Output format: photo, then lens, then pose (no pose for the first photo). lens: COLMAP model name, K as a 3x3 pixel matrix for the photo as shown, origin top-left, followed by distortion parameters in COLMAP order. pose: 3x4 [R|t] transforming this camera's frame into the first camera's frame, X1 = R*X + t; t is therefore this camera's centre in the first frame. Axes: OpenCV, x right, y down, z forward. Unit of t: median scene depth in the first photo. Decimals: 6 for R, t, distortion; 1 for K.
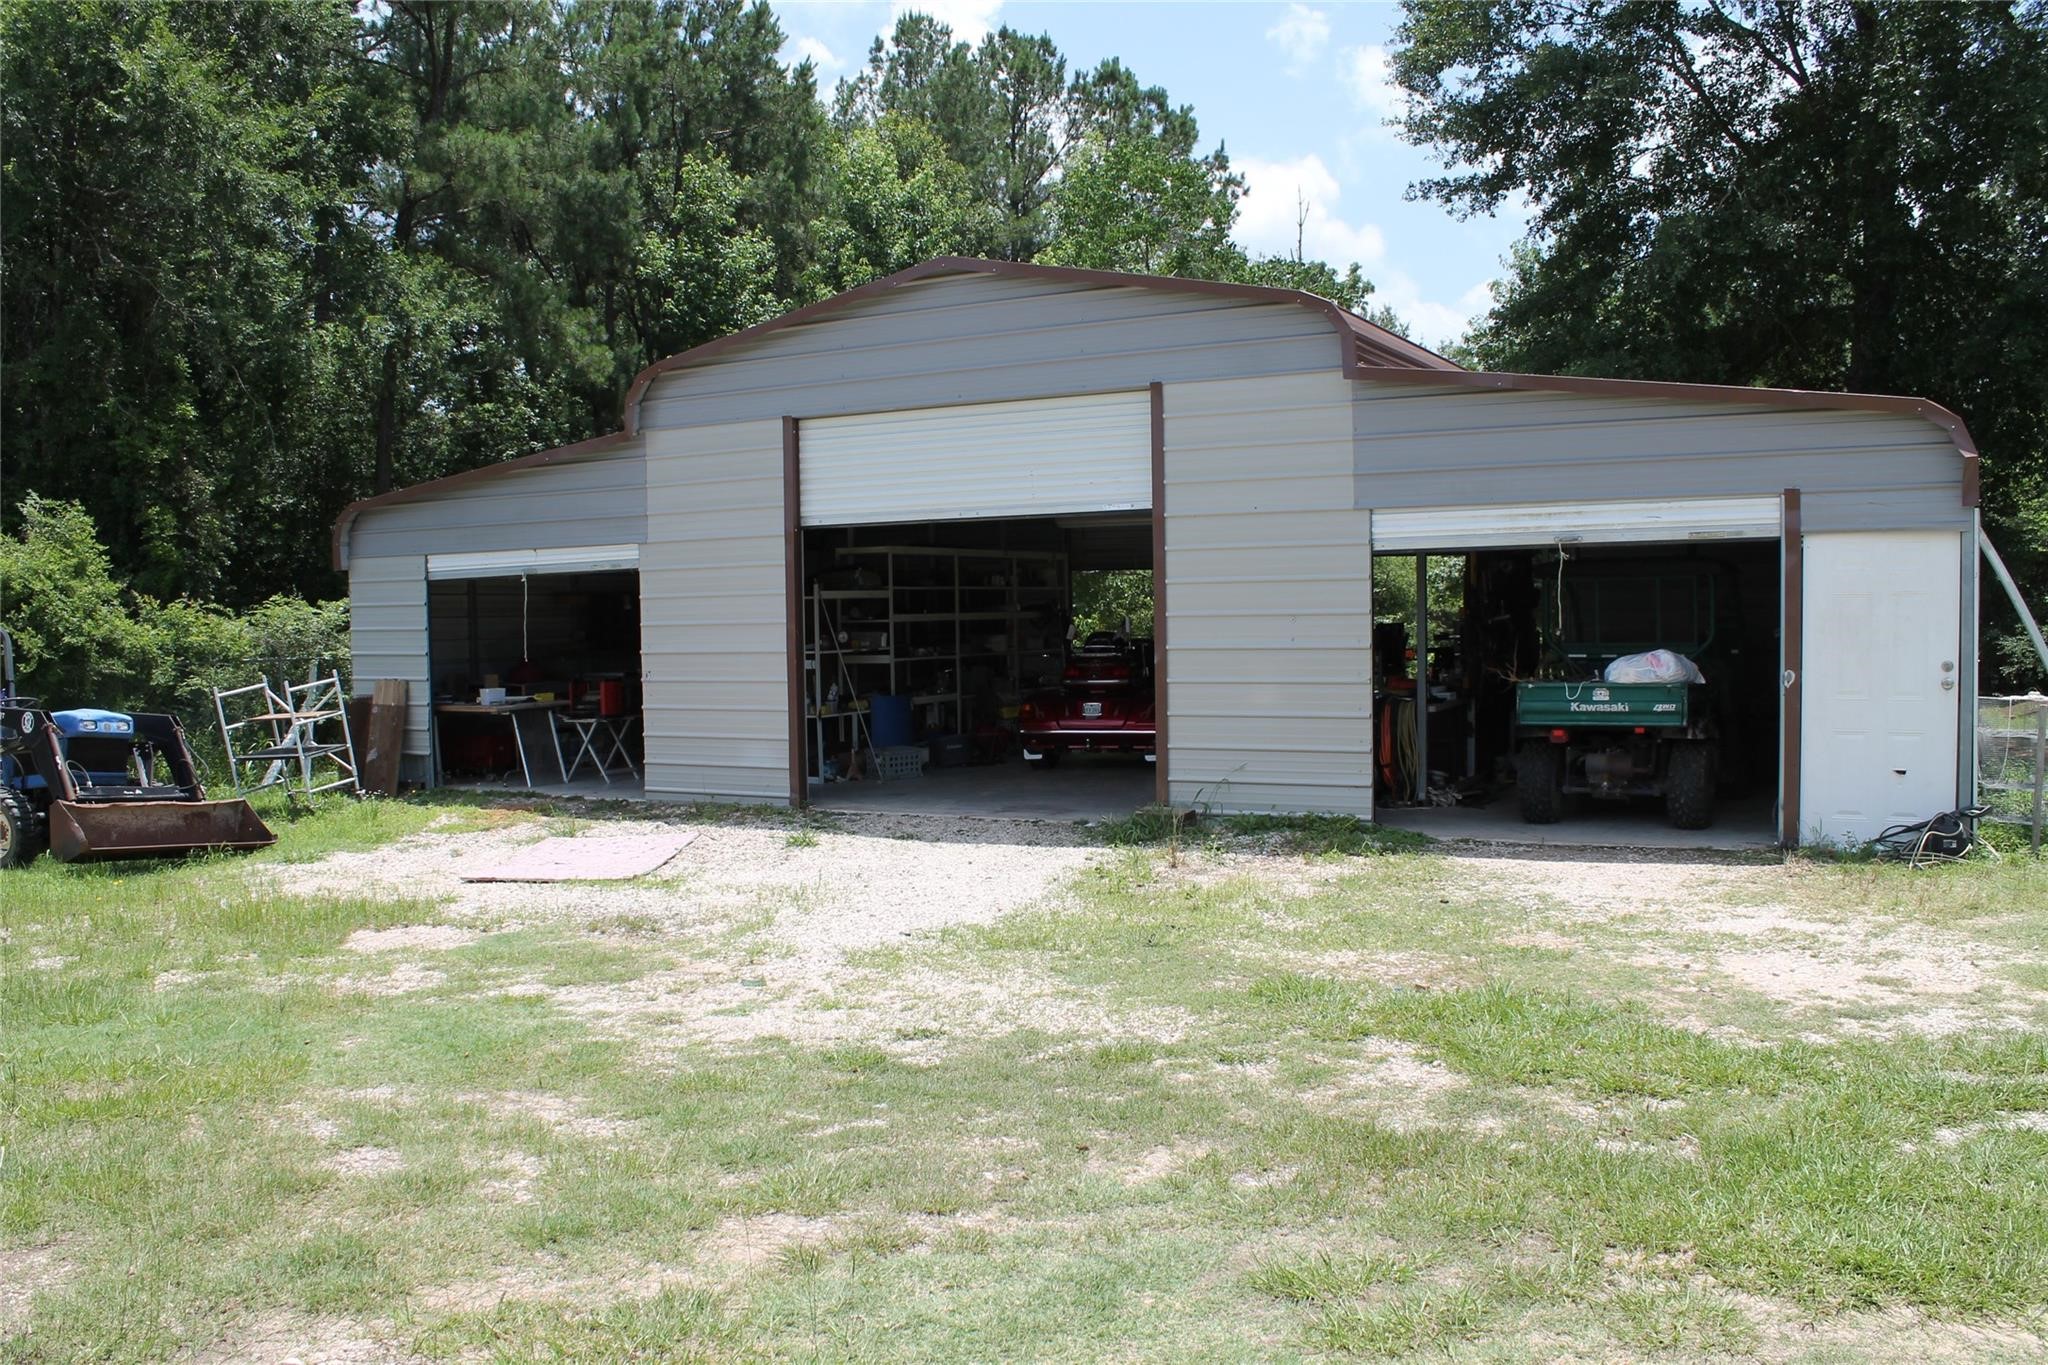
lens RADIAL K [[1762.3, 0, 1024.0], [0, 1762.3, 682.5], [0, 0, 1]] dist [-0.181942, 0.194486]
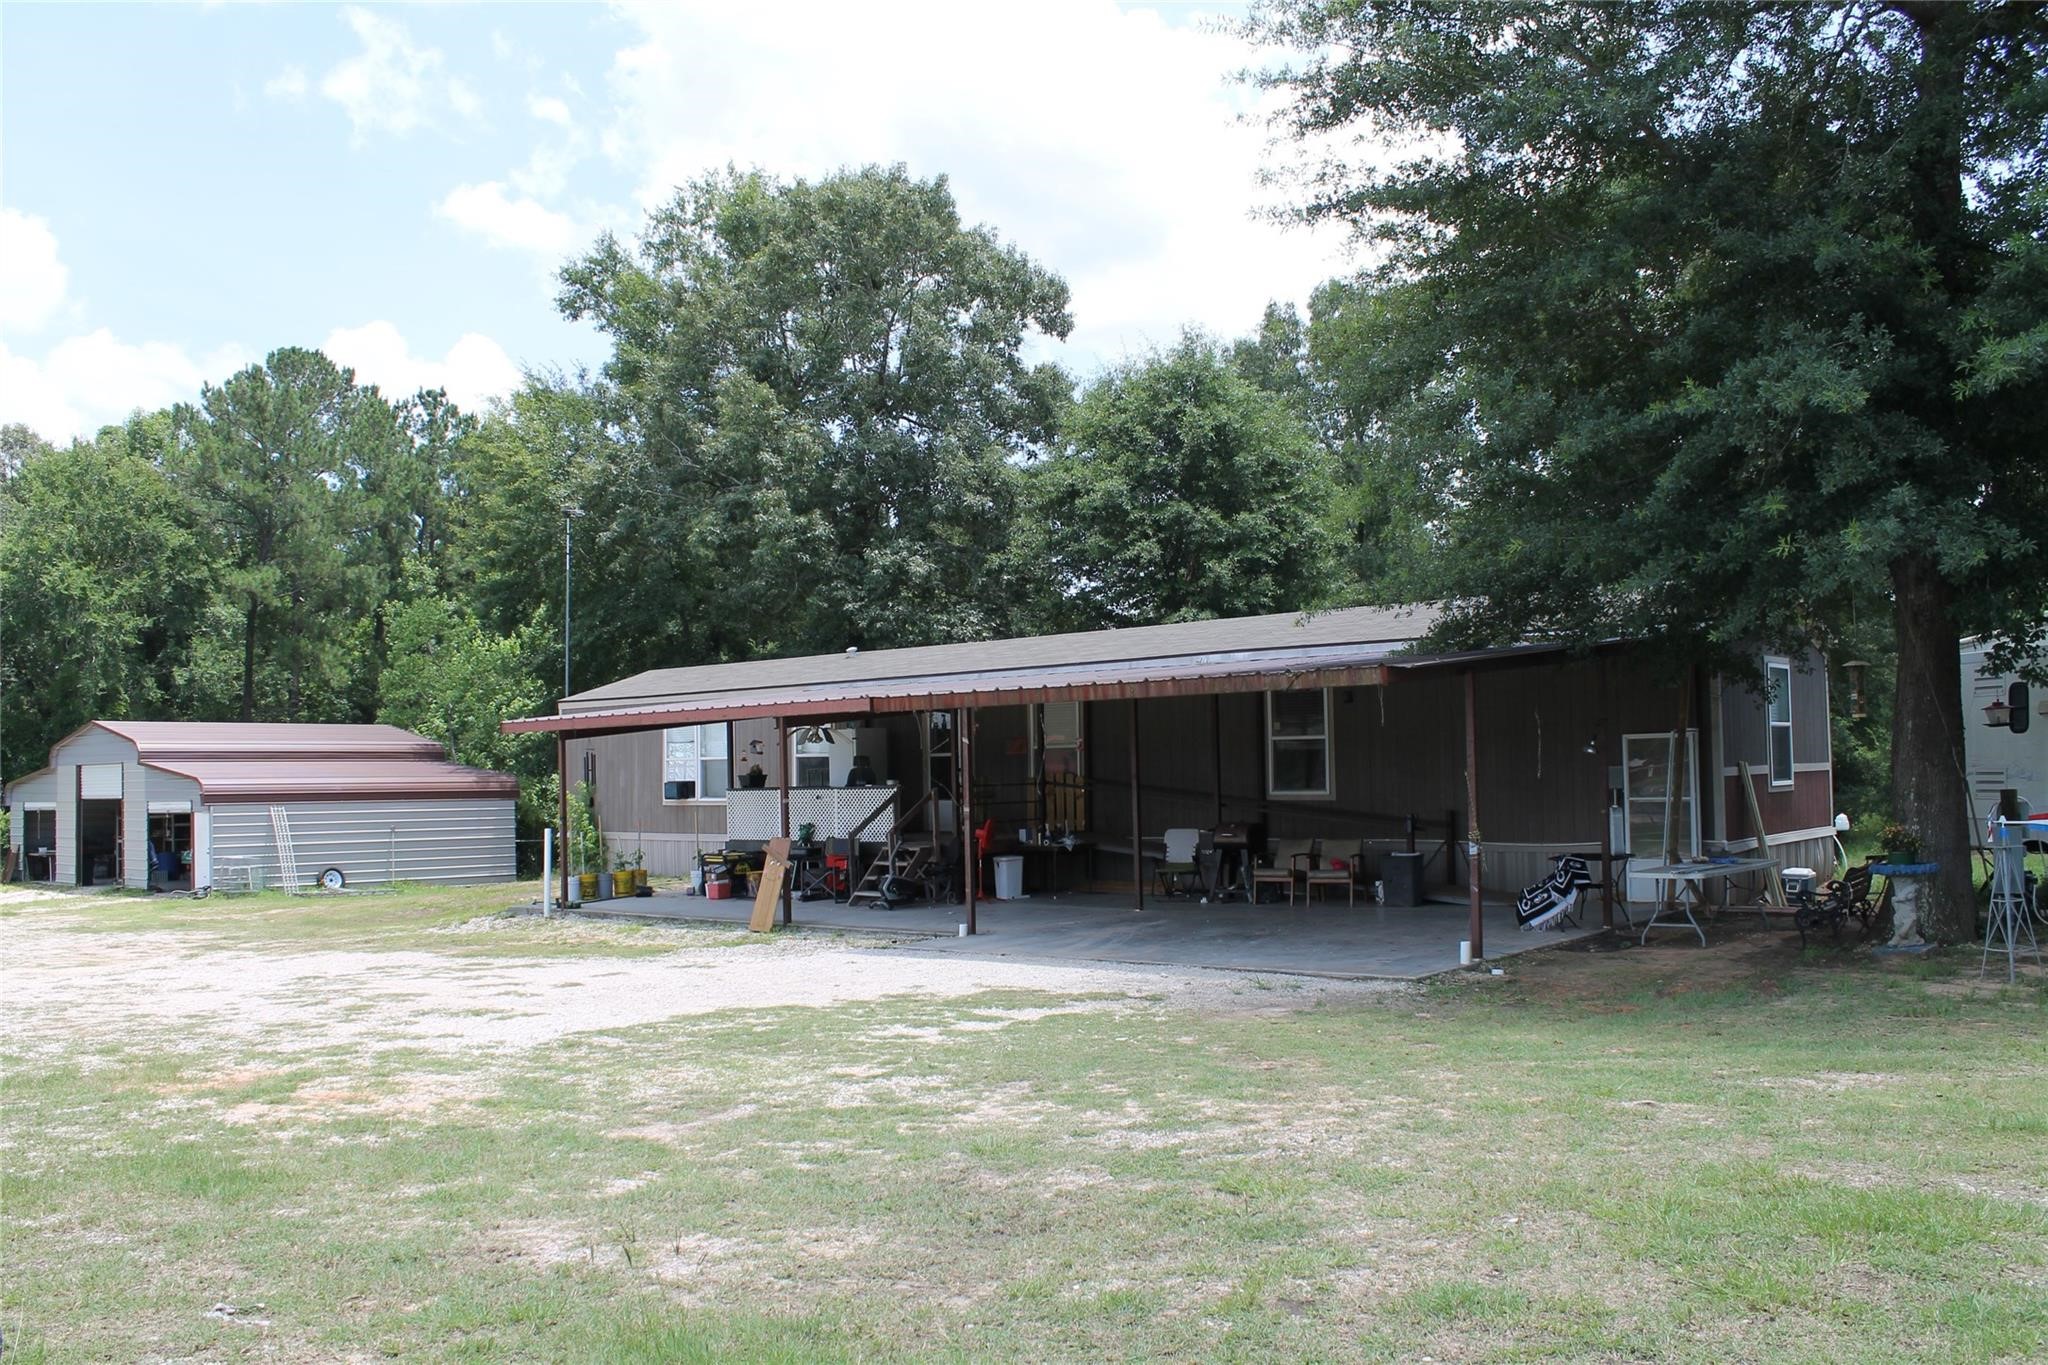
lens RADIAL K [[1762.3, 0, 1024.0], [0, 1762.3, 682.5], [0, 0, 1]] dist [-0.181942, 0.194486]
pose [[0.969106, -0.014633, -0.246211, 2.204348], [-0.007644, 0.995977, -0.089279, -0.035193], [0.246527, 0.088403, 0.965096, -1.513624]]
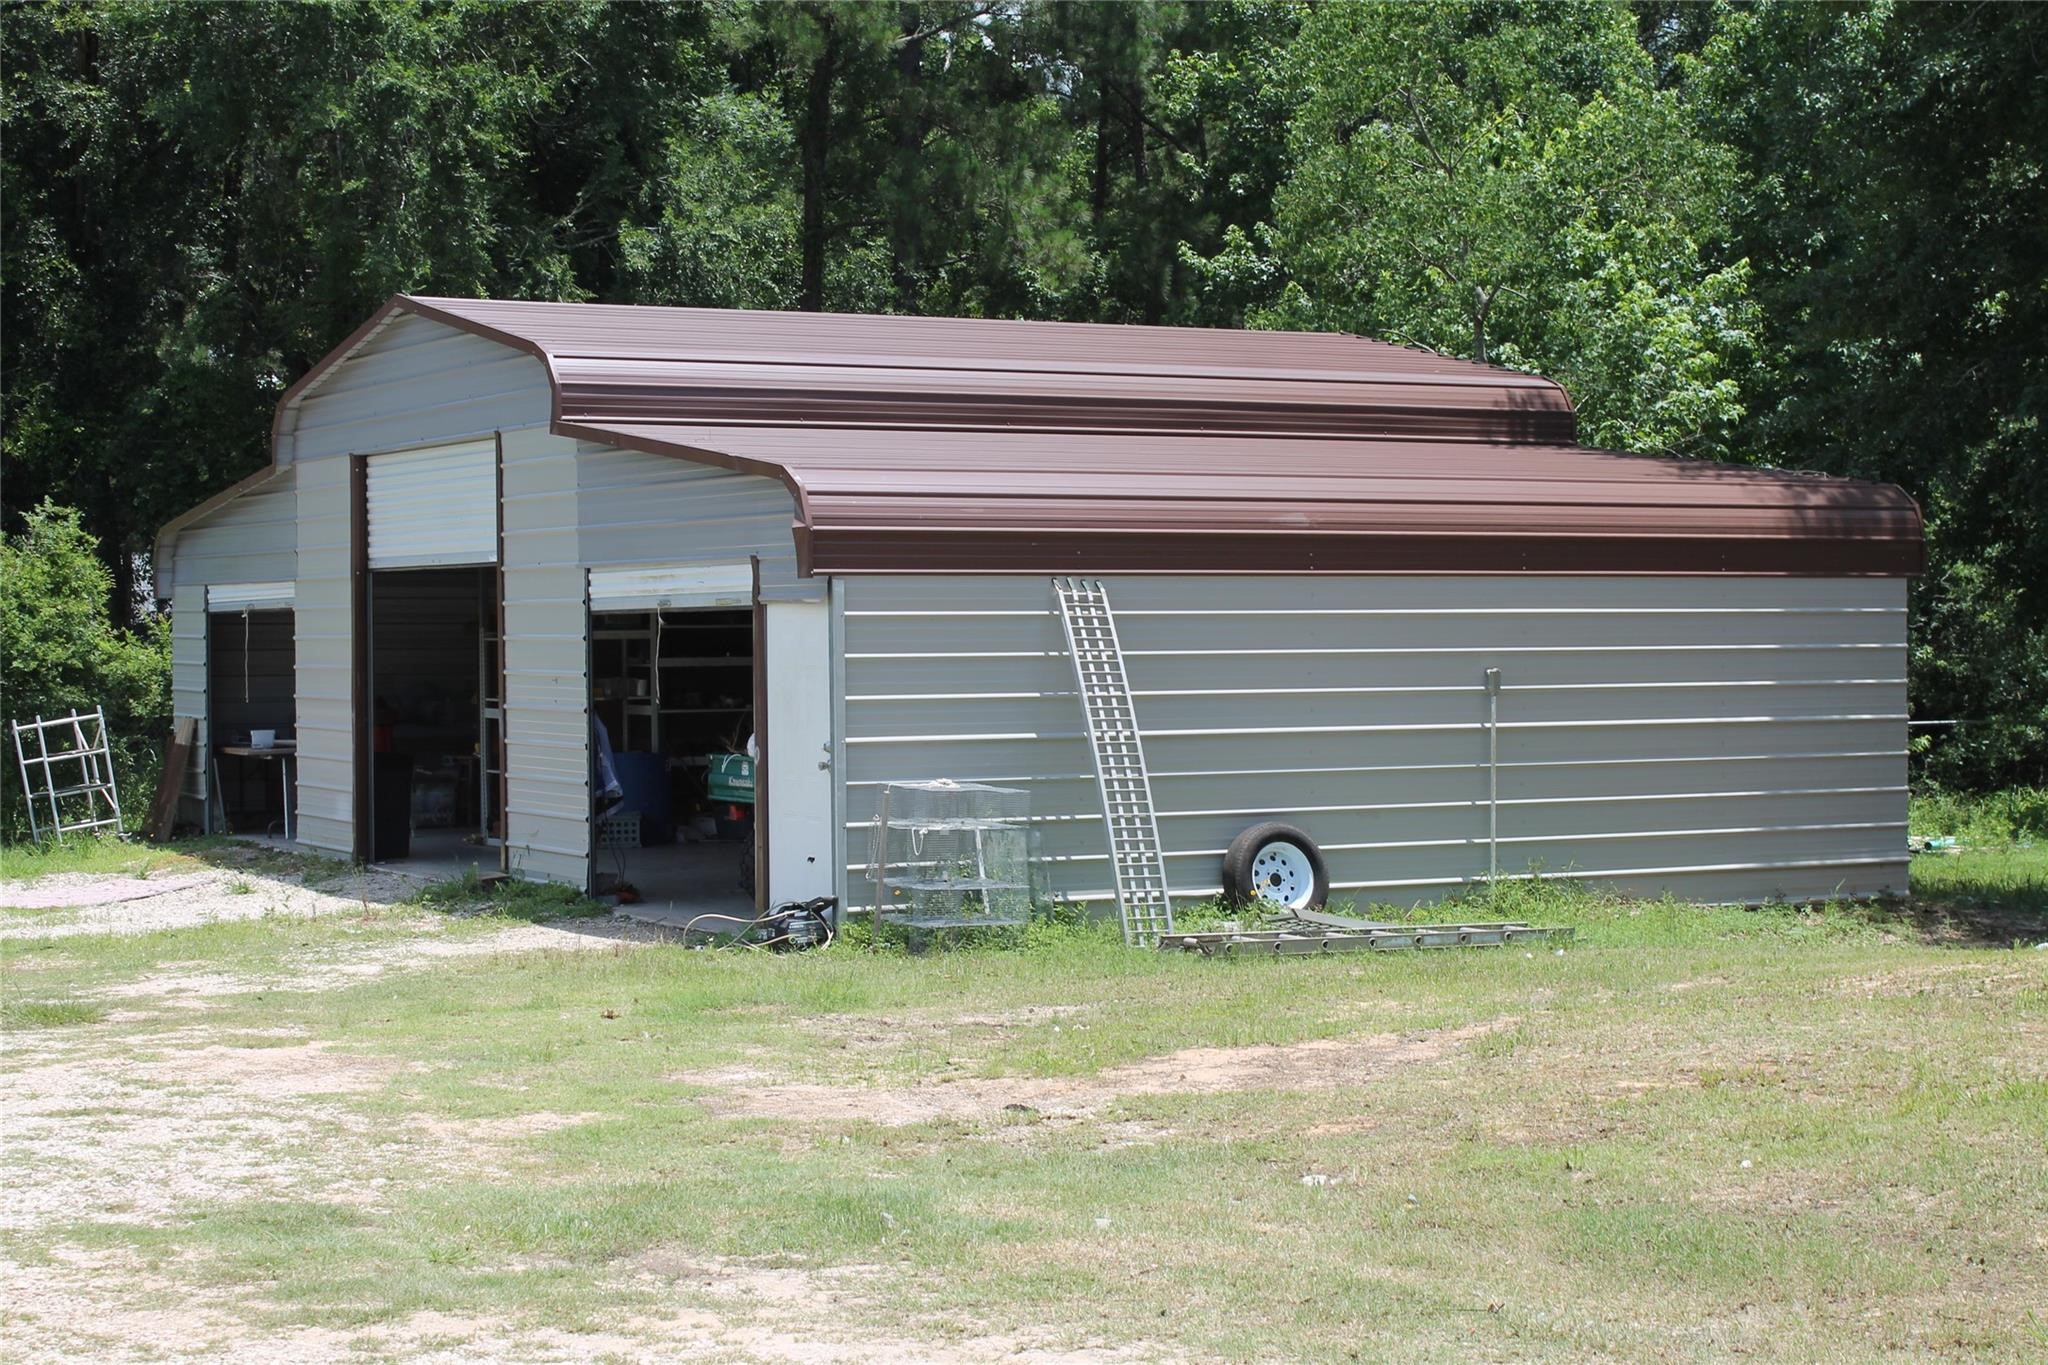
lens RADIAL K [[3567.2, 0, 1024.0], [0, 3567.2, 682.5], [0, 0, 1]] dist [0.010611, 0.048884]
pose [[0.834067, 0.022678, -0.551197, 1.187420], [-0.030829, 0.999509, -0.005528, -0.025915], [0.550801, 0.021604, 0.834357, -0.405429]]
